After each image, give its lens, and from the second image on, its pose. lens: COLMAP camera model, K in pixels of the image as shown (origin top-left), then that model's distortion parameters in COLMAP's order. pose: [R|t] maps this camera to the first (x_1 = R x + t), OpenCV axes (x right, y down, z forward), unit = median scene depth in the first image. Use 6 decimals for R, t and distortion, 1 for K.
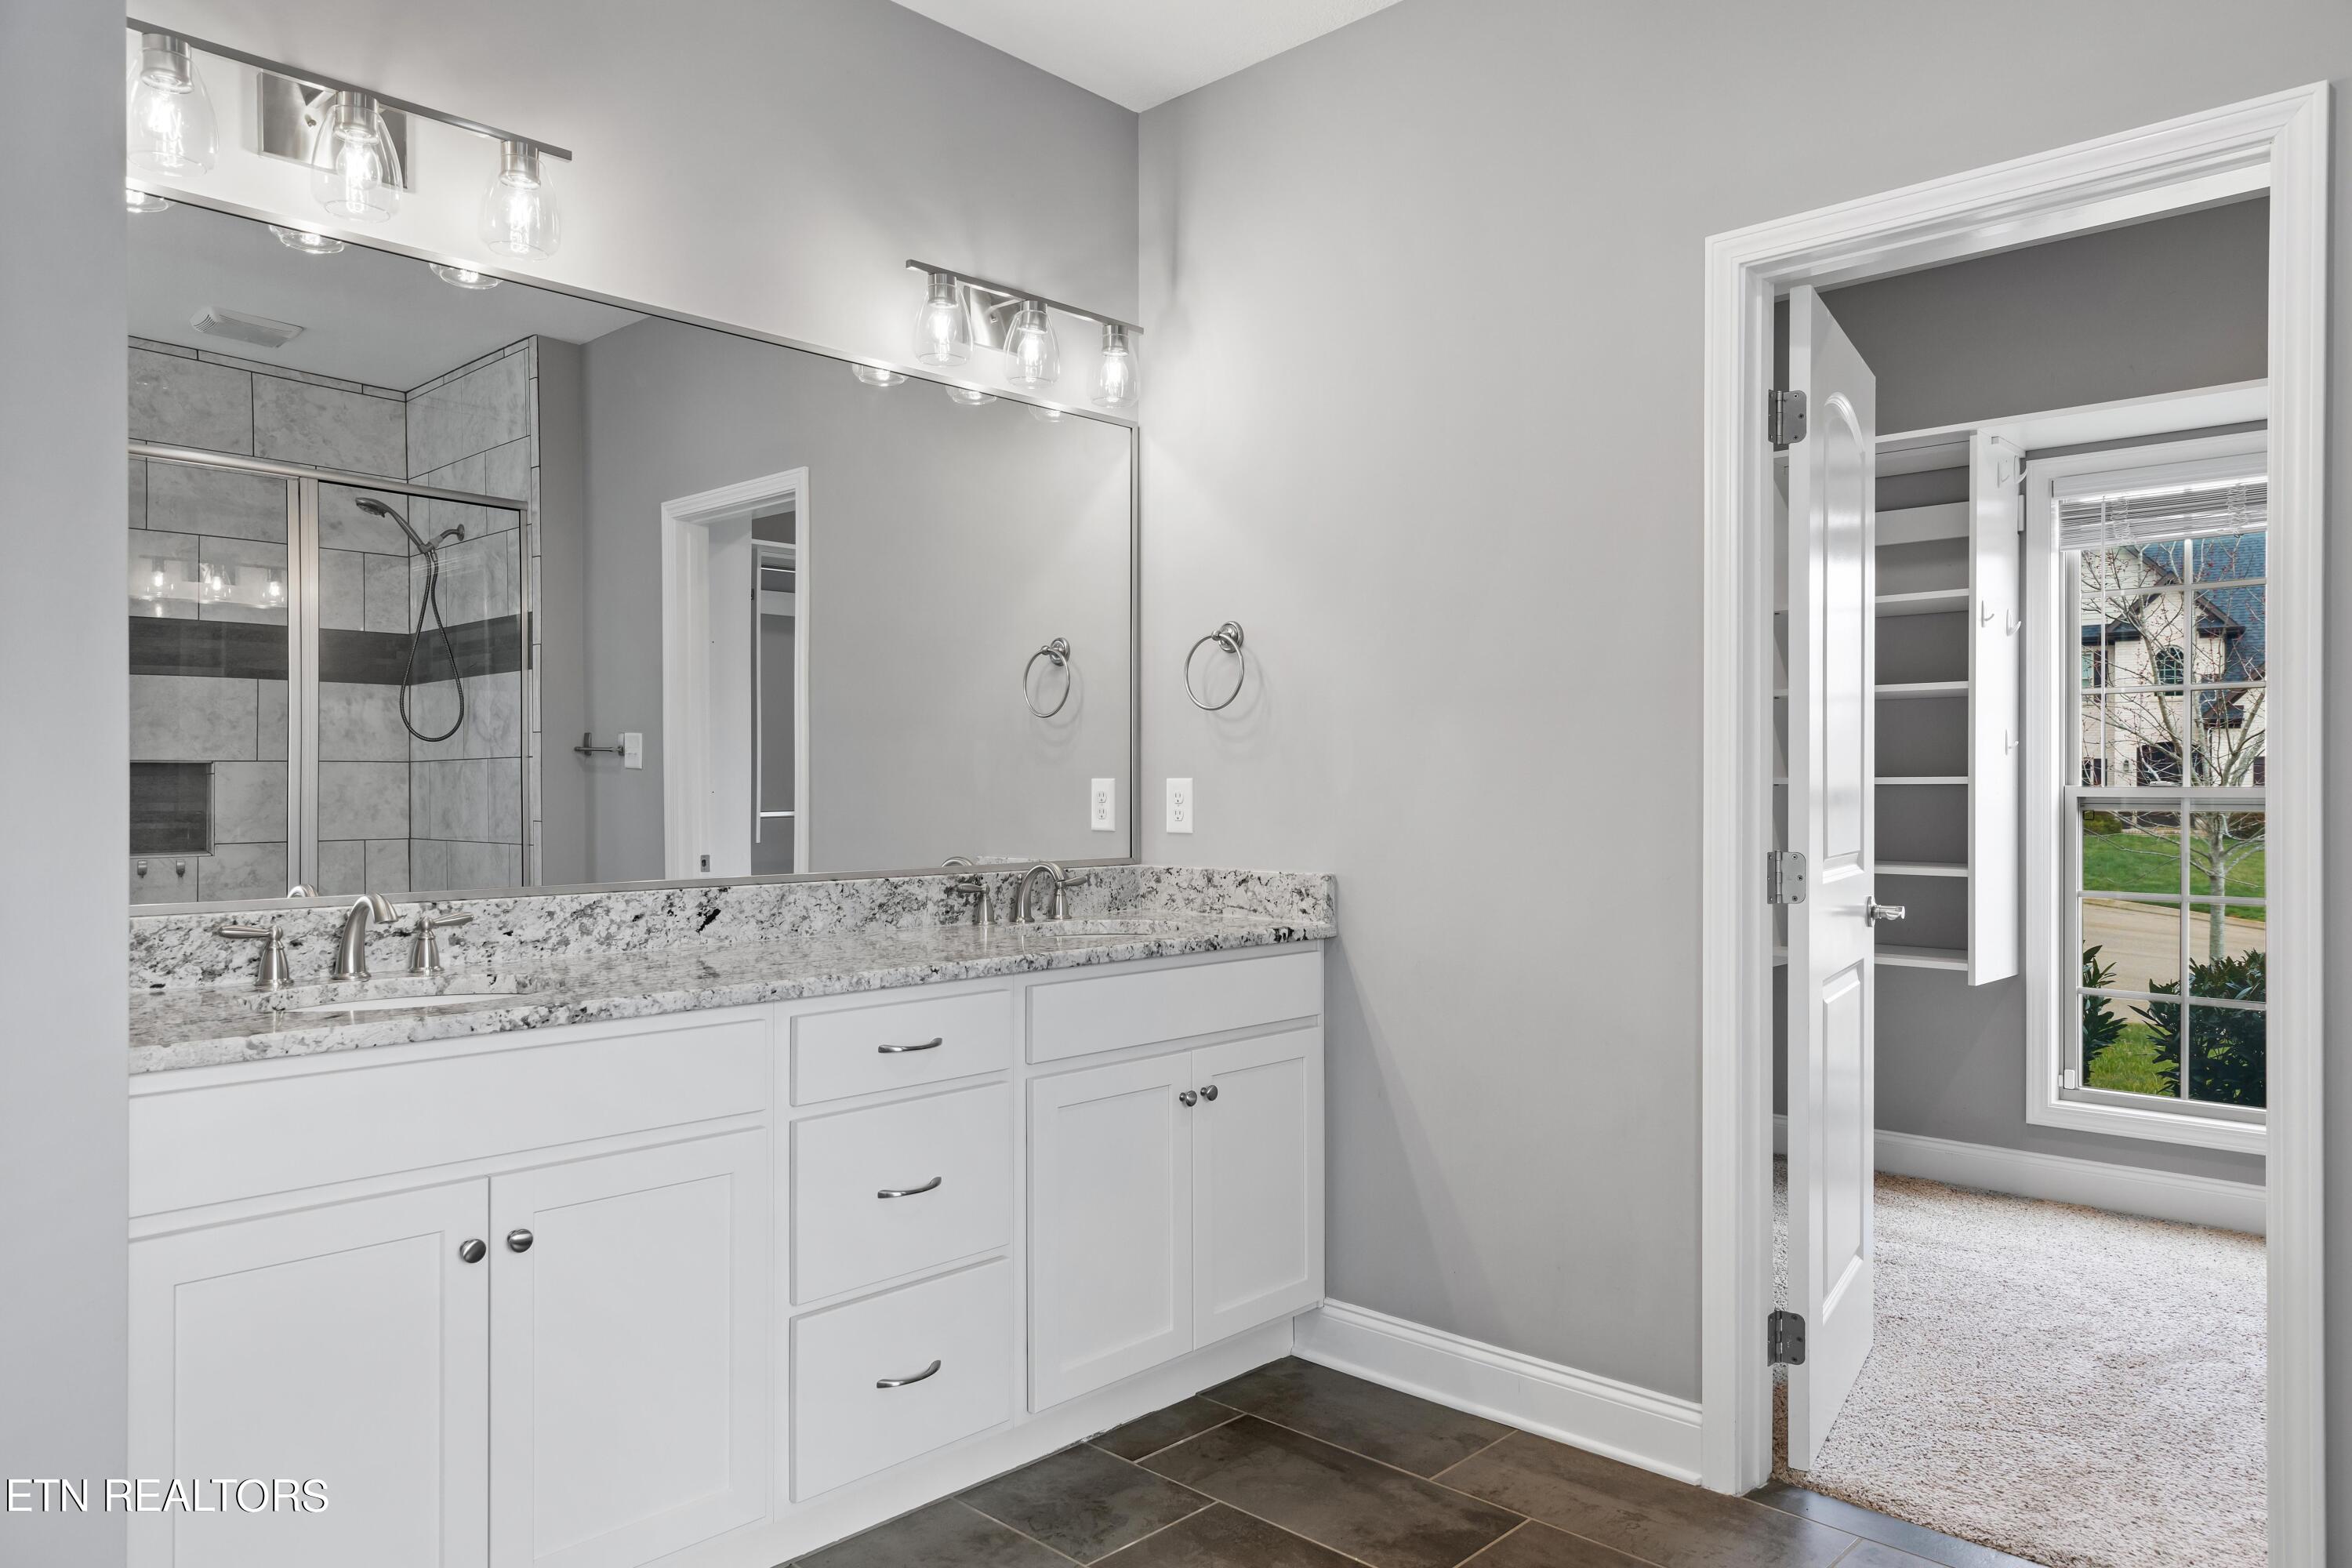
lens RADIAL K [[1540.2, 0, 1176.0], [0, 1540.2, 784.0], [0, 0, 1]] dist [0.005842, 0.002824]
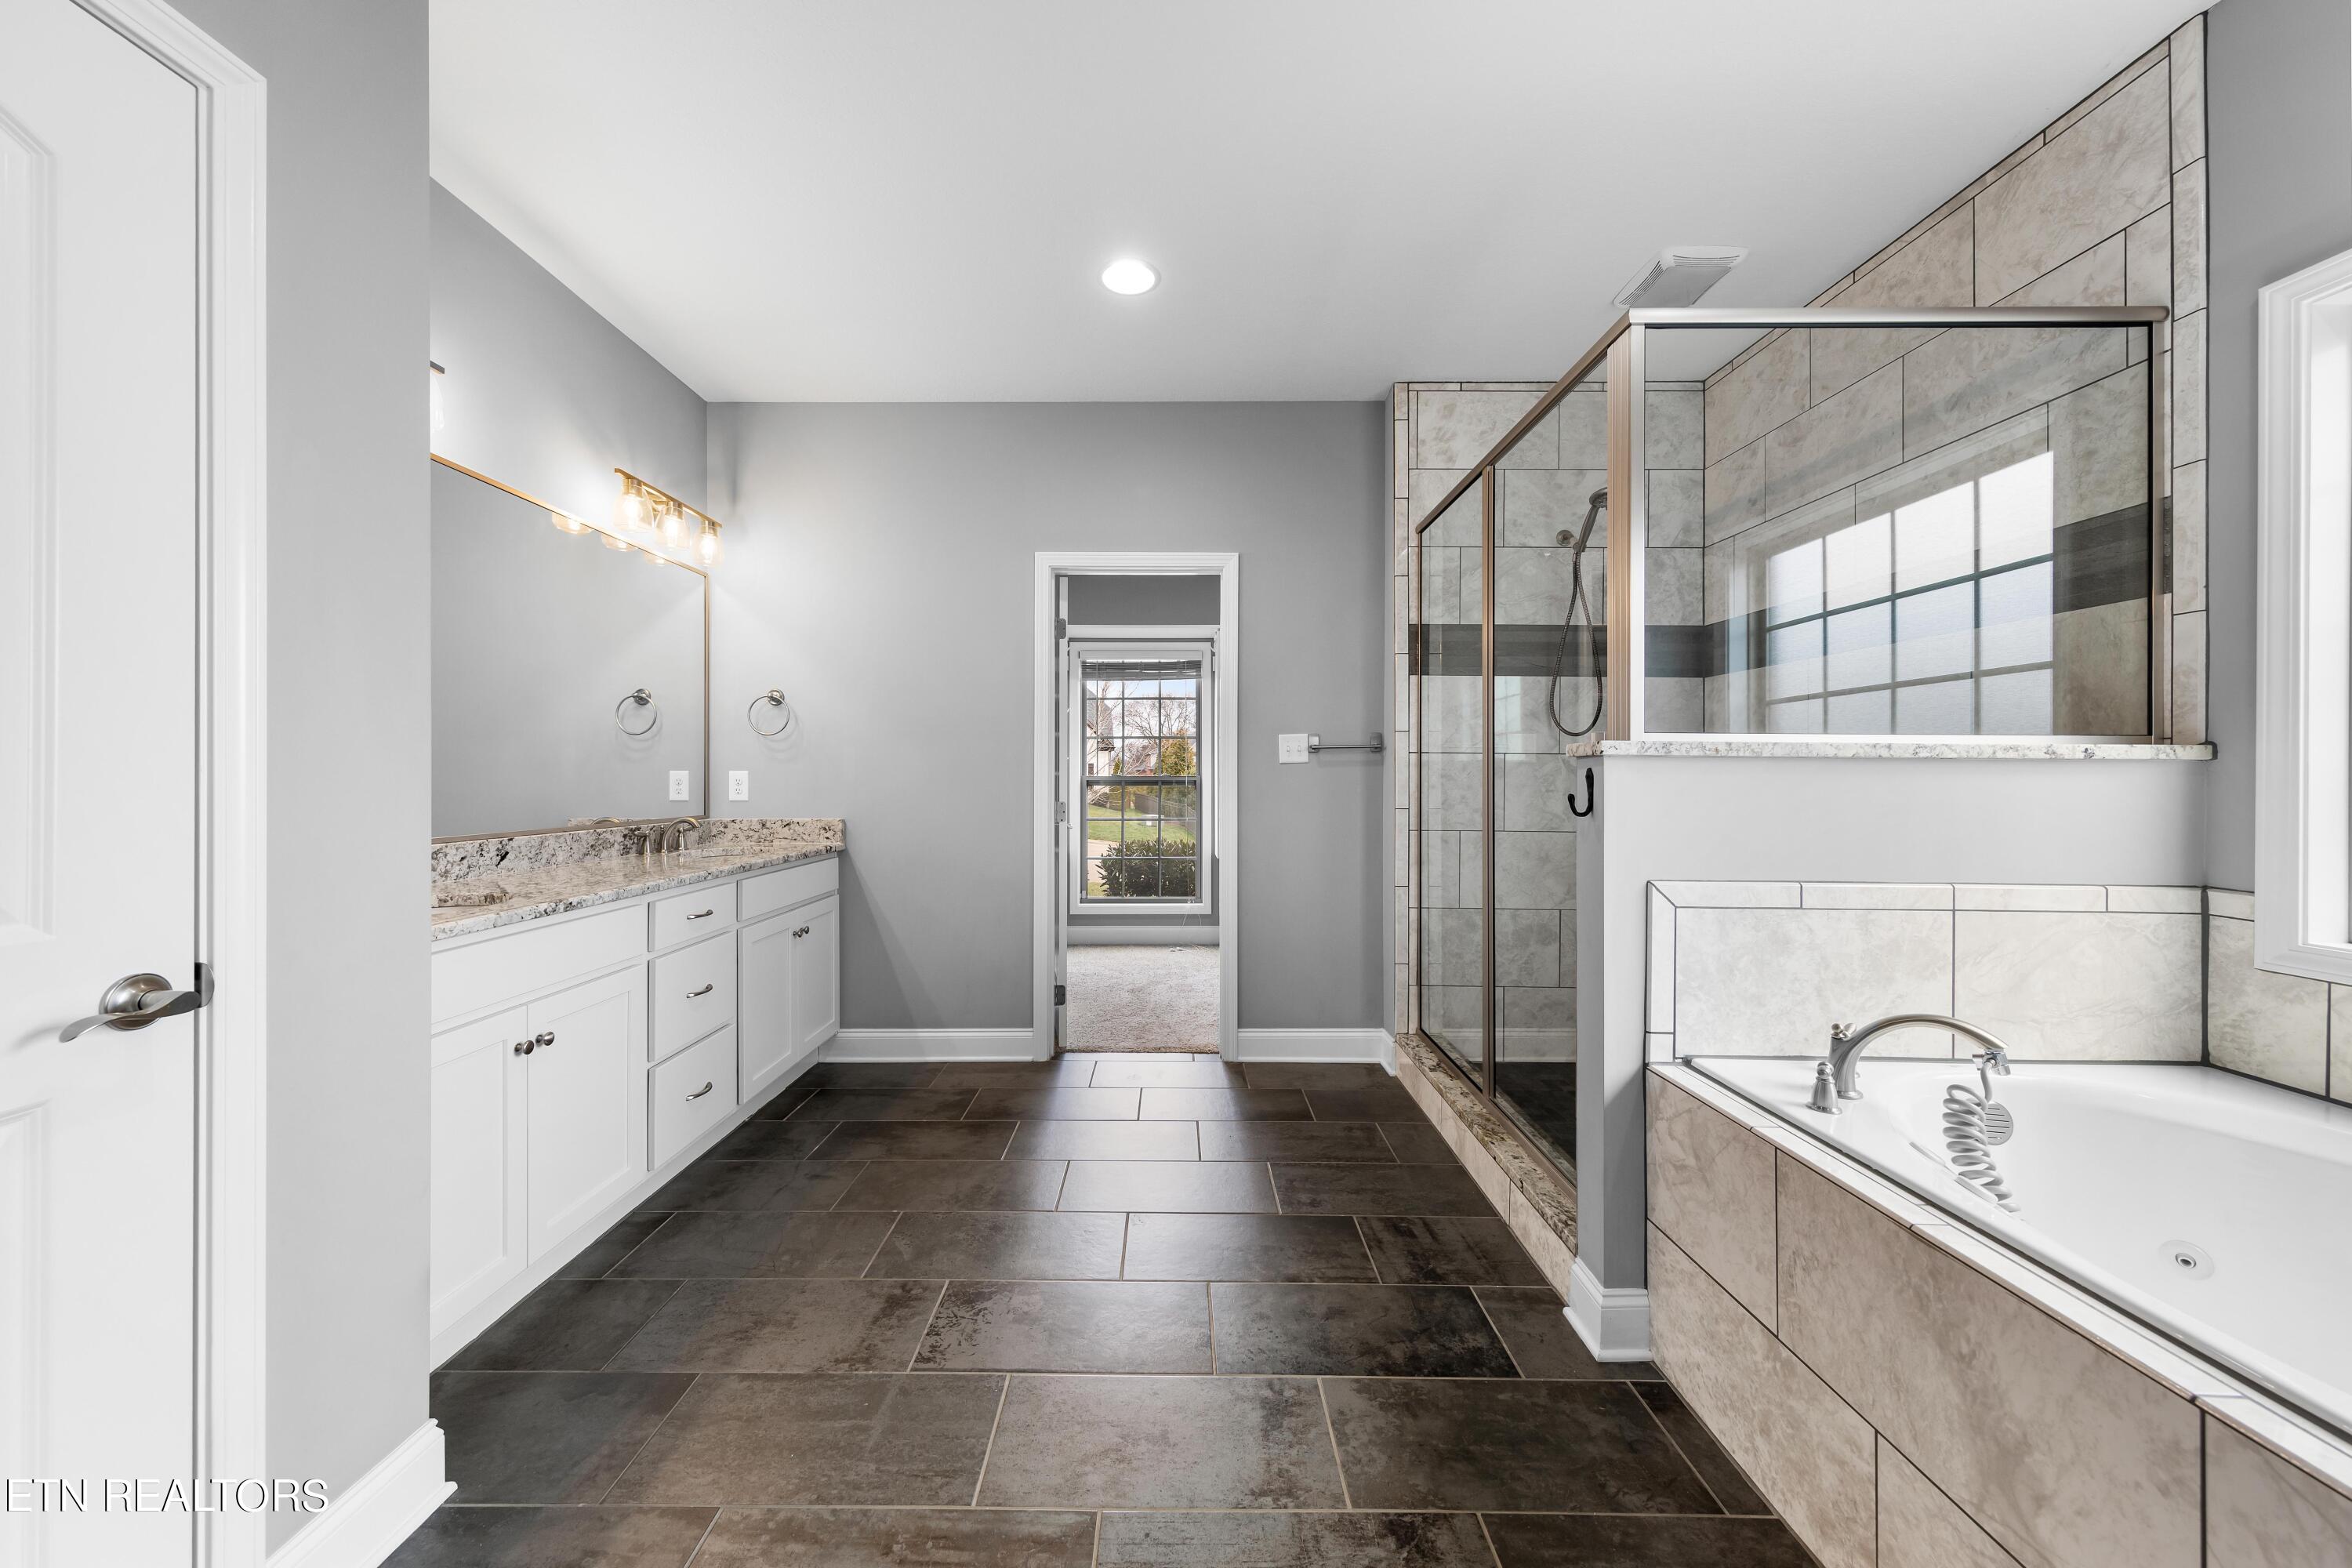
lens RADIAL K [[840.6, 0, 1173.7], [0, 840.6, 775.6], [0, 0, 1]] dist [0.000431, 0.000027]
pose [[0.723209, 0.000884, 0.690629, -0.363286], [-0.000939, 1.000000, -0.000297, 0.001668], [-0.690629, -0.000434, 0.723209, -0.102216]]
